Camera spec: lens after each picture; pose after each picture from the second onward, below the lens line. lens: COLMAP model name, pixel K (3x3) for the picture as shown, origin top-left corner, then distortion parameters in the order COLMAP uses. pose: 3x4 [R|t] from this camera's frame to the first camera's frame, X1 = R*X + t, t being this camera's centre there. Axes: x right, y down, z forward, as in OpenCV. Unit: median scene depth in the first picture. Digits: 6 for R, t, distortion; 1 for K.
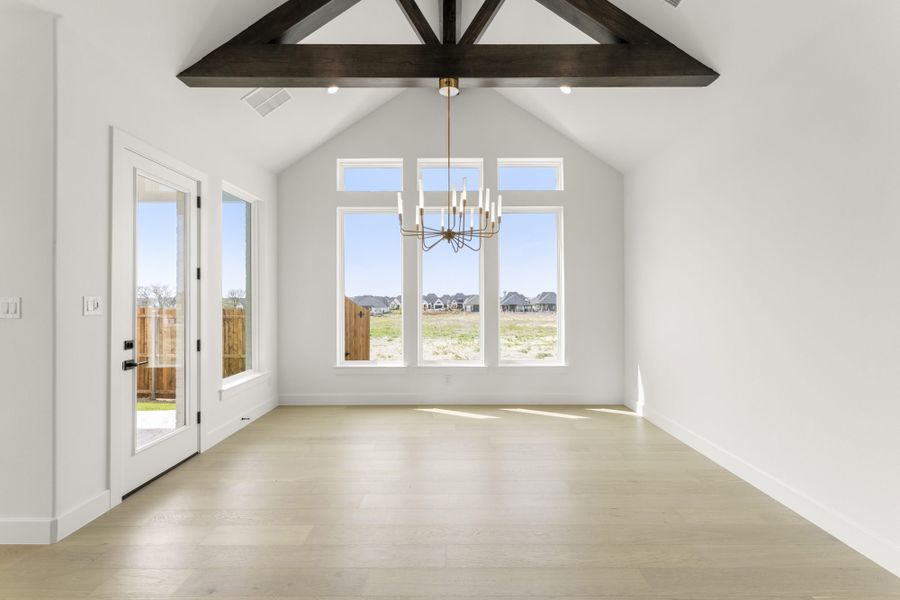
lens RADIAL K [[386.1, 0, 450.1], [0, 386.1, 299.3], [0, 0, 1]] dist [-0.000191, 0.000134]
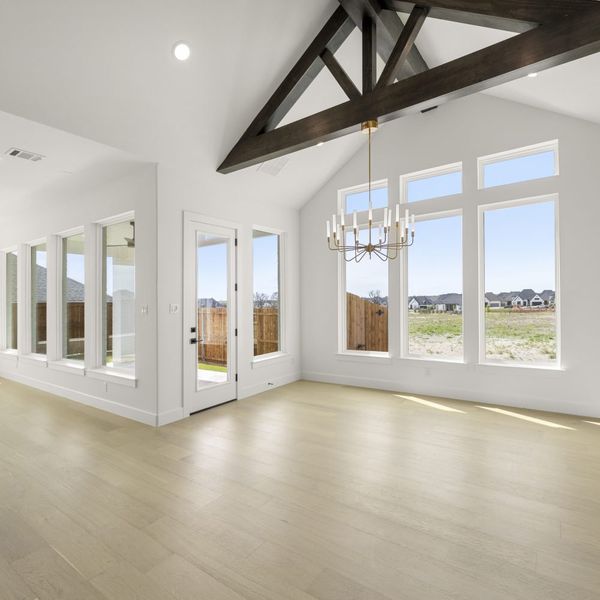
lens RADIAL K [[361.6, 0, 301.5], [0, 361.6, 294.7], [0, 0, 1]] dist [-0.000738, 0.000063]
pose [[0.810148, -0.028687, -0.585523, 0.435210], [0.023292, 0.999588, -0.016747, -0.004152], [0.585763, -0.000071, 0.810482, -0.051829]]
